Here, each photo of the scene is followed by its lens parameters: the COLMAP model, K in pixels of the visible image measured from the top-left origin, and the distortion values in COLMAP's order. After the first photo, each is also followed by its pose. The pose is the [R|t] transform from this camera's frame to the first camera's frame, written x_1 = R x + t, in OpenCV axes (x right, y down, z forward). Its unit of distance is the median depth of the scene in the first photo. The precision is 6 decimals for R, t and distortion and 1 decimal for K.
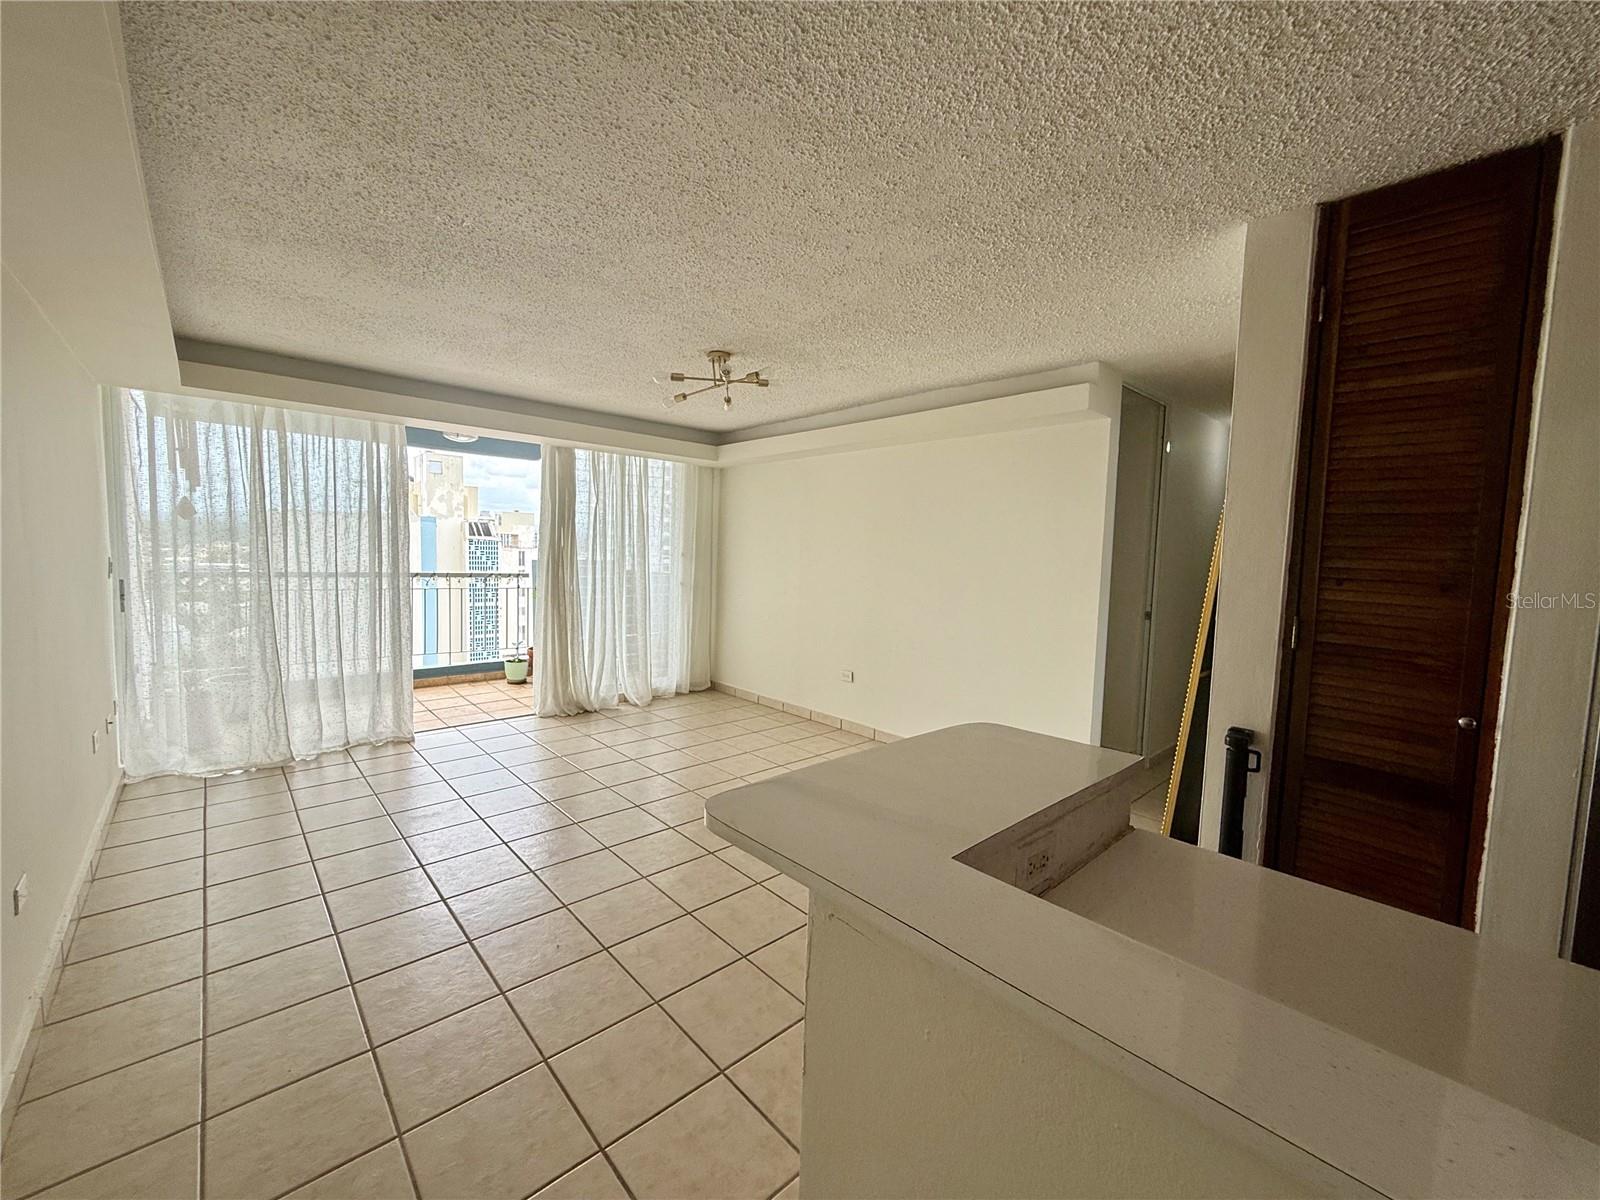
lens RADIAL K [[638.0, 0, 796.1], [0, 638.0, 599.6], [0, 0, 1]] dist [-0.001128, 0.000283]
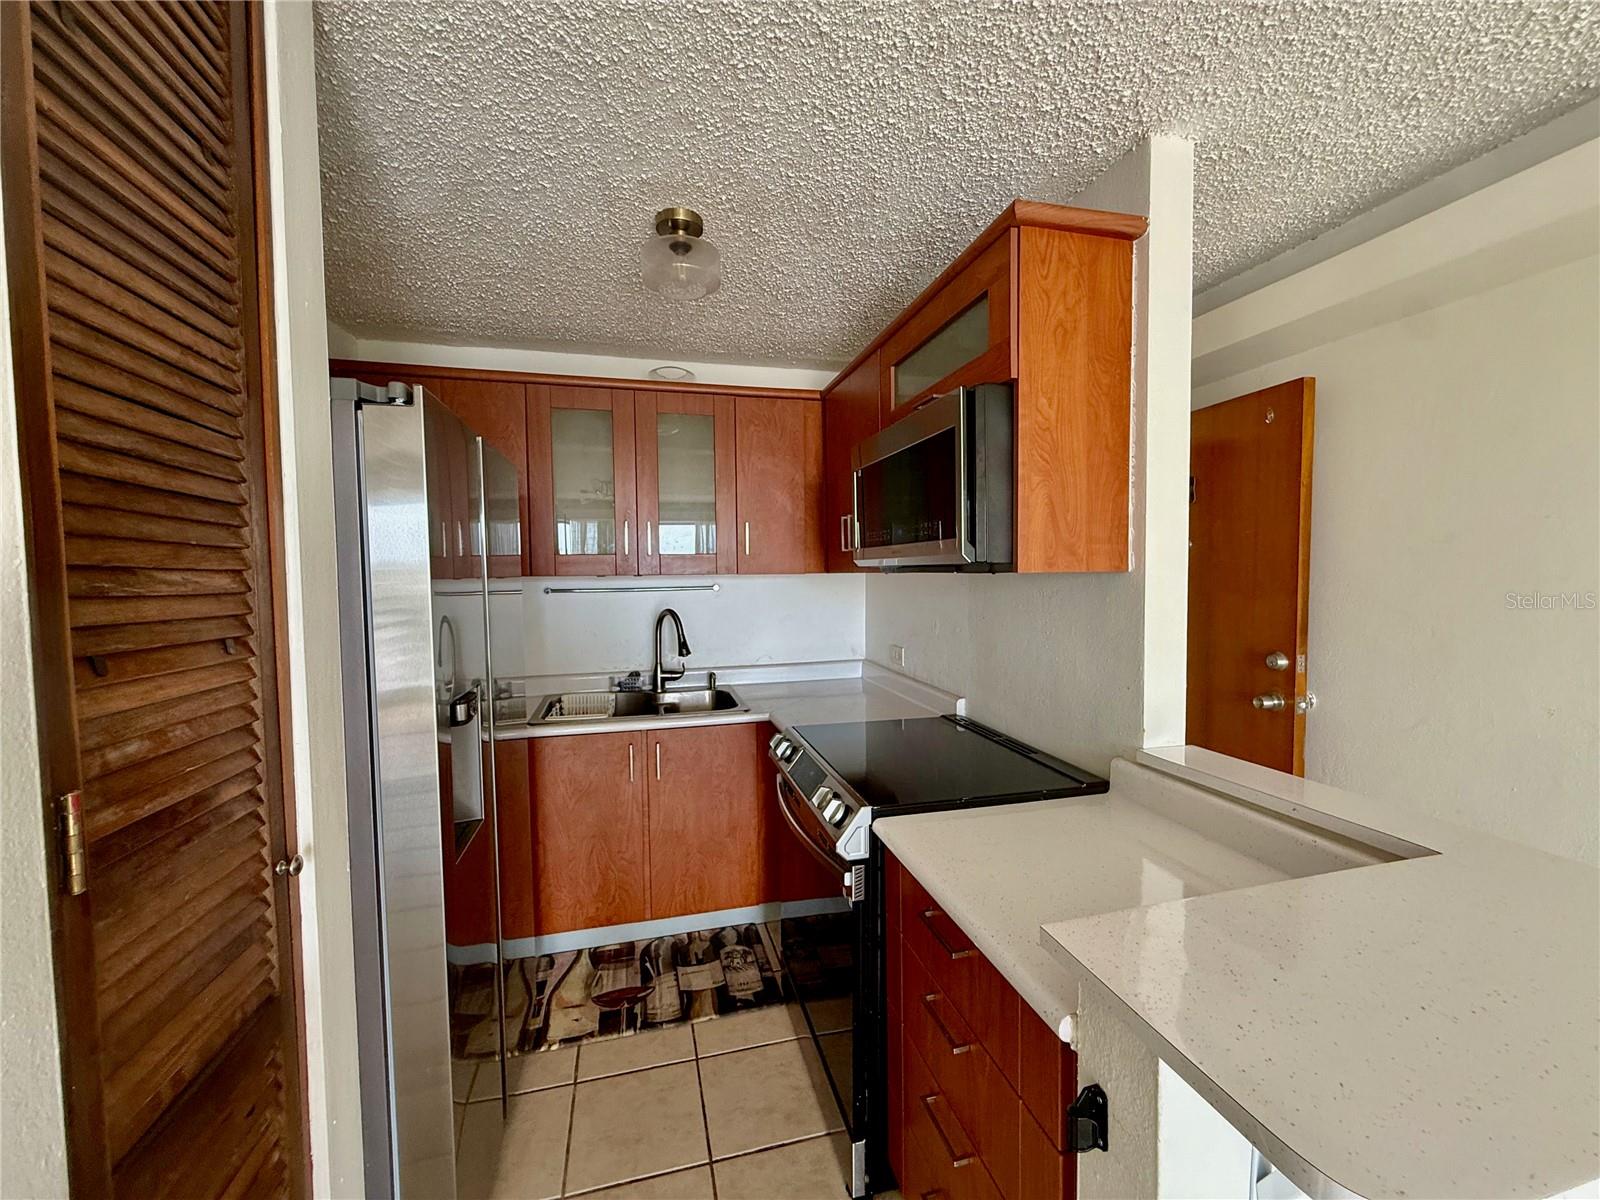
lens RADIAL K [[638.0, 0, 796.1], [0, 638.0, 599.6], [0, 0, 1]] dist [-0.001128, 0.000283]
pose [[-0.880482, -0.035426, 0.472754, 0.181352], [0.028660, 0.991403, 0.127668, -0.053480], [-0.473213, 0.125959, -0.871897, 0.605276]]
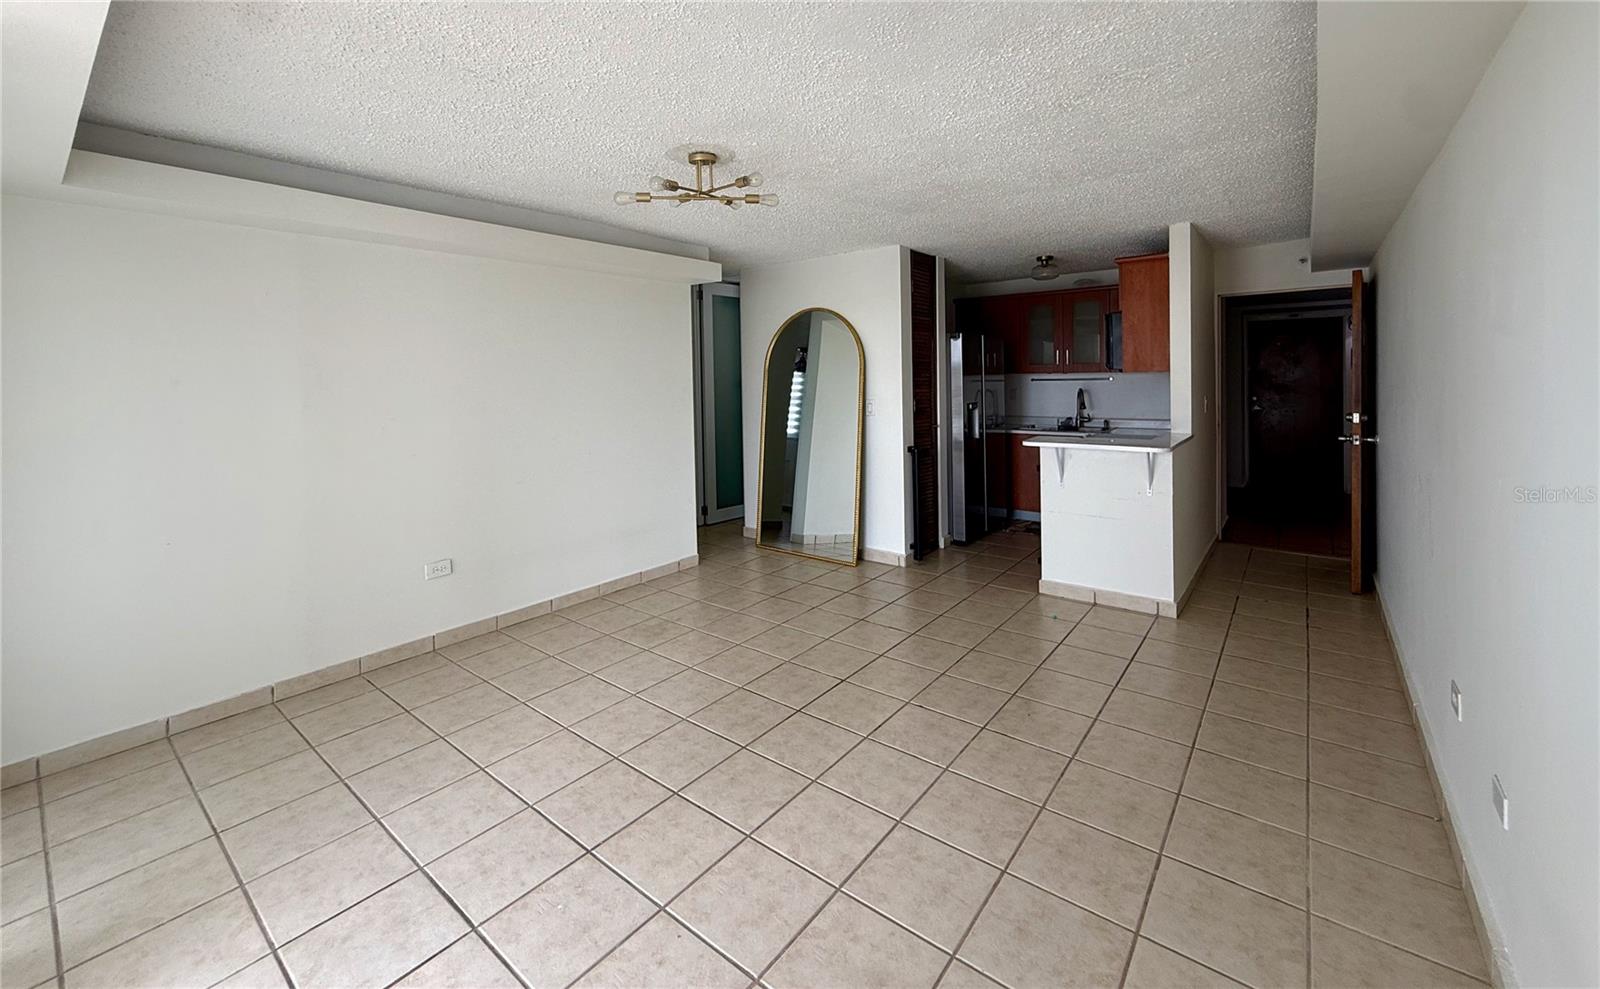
lens RADIAL K [[638.3, 0, 798.2], [0, 638.3, 392.0], [0, 0, 1]] dist [-0.001719, -0.000076]
pose [[-0.152601, -0.041393, 0.987421, -0.986484], [0.095587, 0.993820, 0.056433, -0.112279], [-0.983654, 0.102997, -0.147702, 1.037573]]
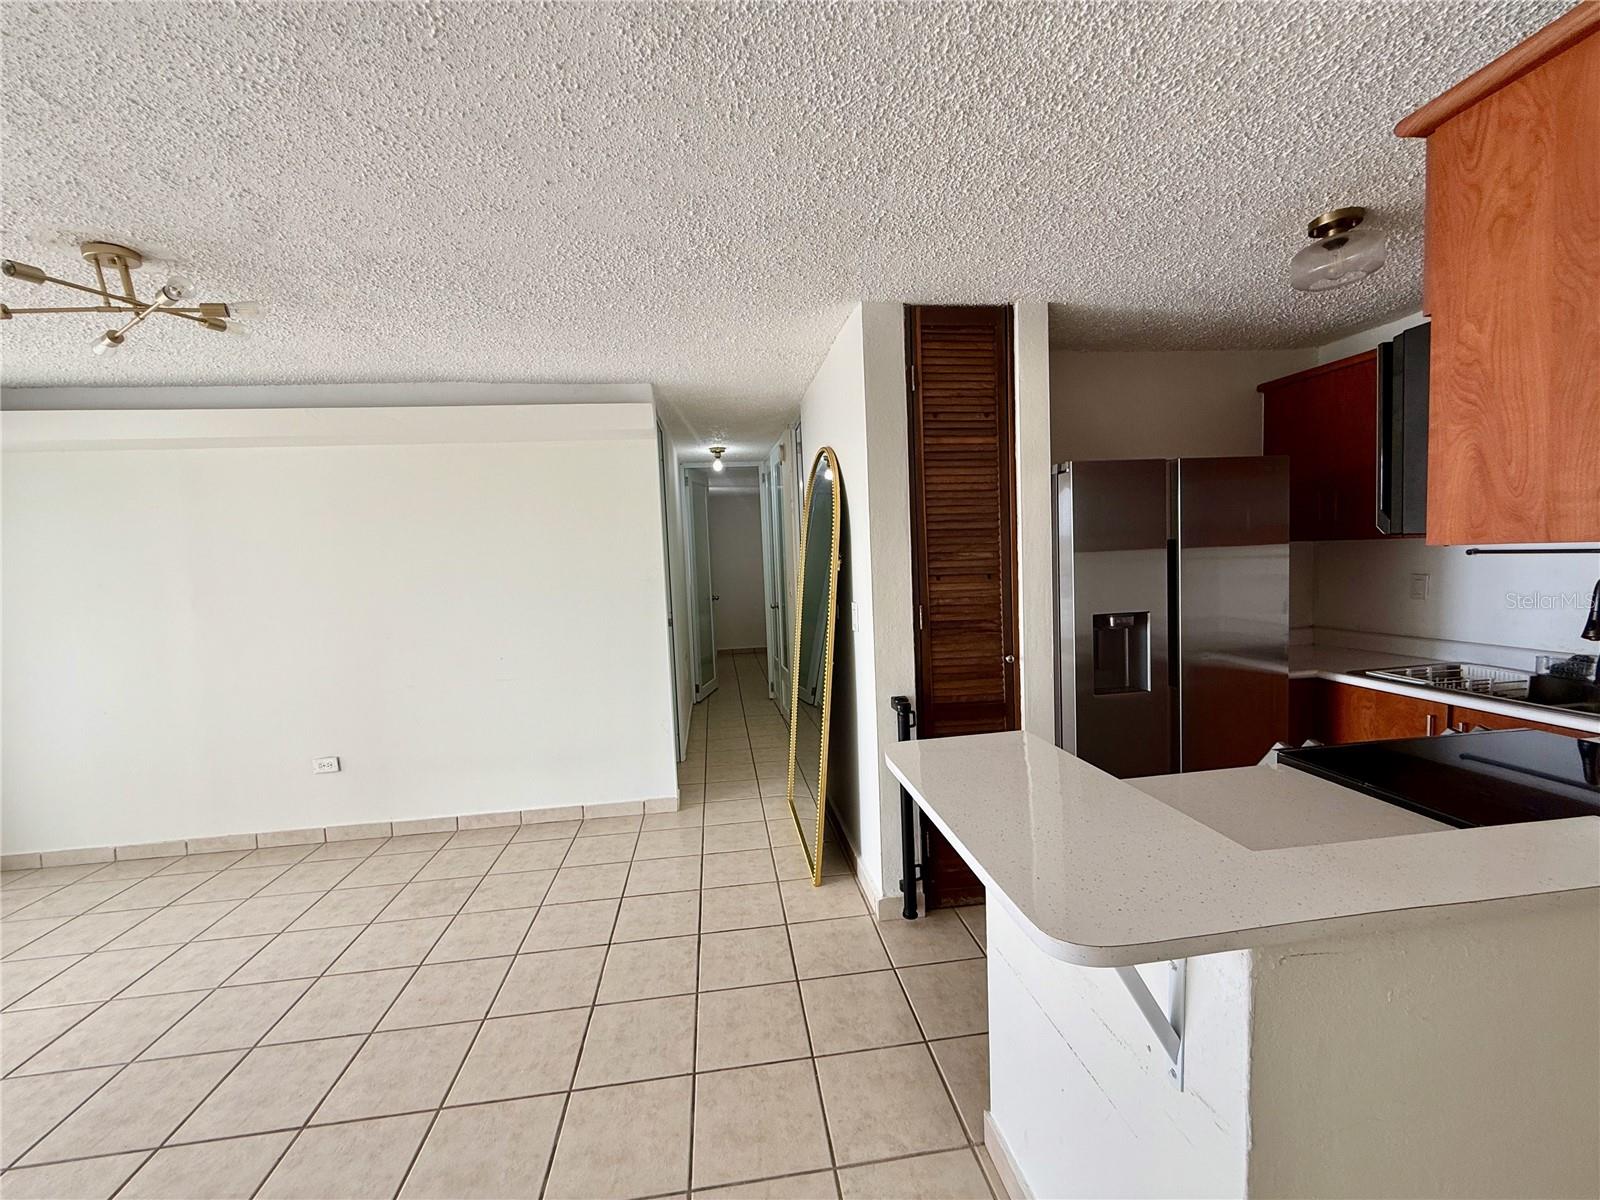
lens RADIAL K [[638.0, 0, 796.1], [0, 638.0, 599.6], [0, 0, 1]] dist [-0.001128, 0.000283]
pose [[0.576144, -0.103543, 0.810763, -0.259101], [0.121914, 0.991734, 0.040021, -0.040056], [-0.808205, 0.075785, 0.584005, 0.233175]]
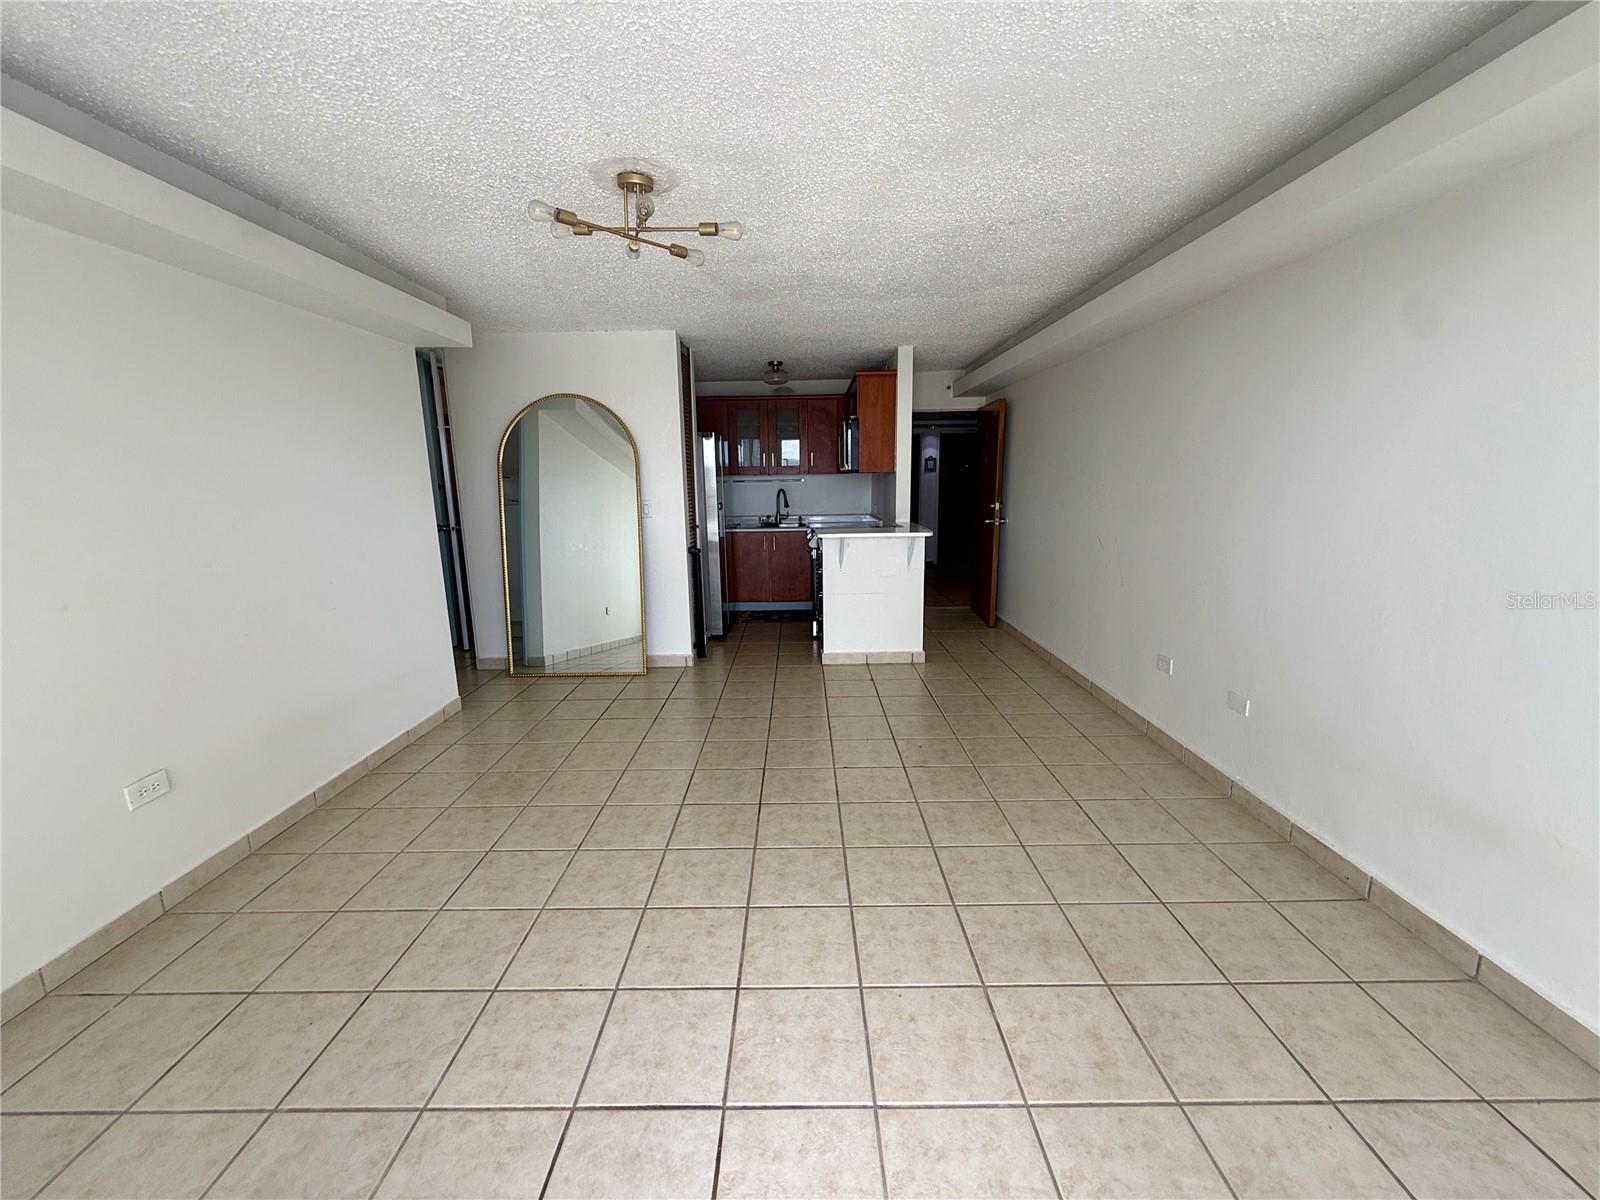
lens RADIAL K [[638.0, 0, 796.1], [0, 638.0, 599.6], [0, 0, 1]] dist [-0.001128, 0.000283]
pose [[-0.731956, -0.139666, 0.666884, -0.744082], [0.055067, 0.963437, 0.262214, -0.132585], [-0.679123, 0.228652, -0.697503, 1.452079]]
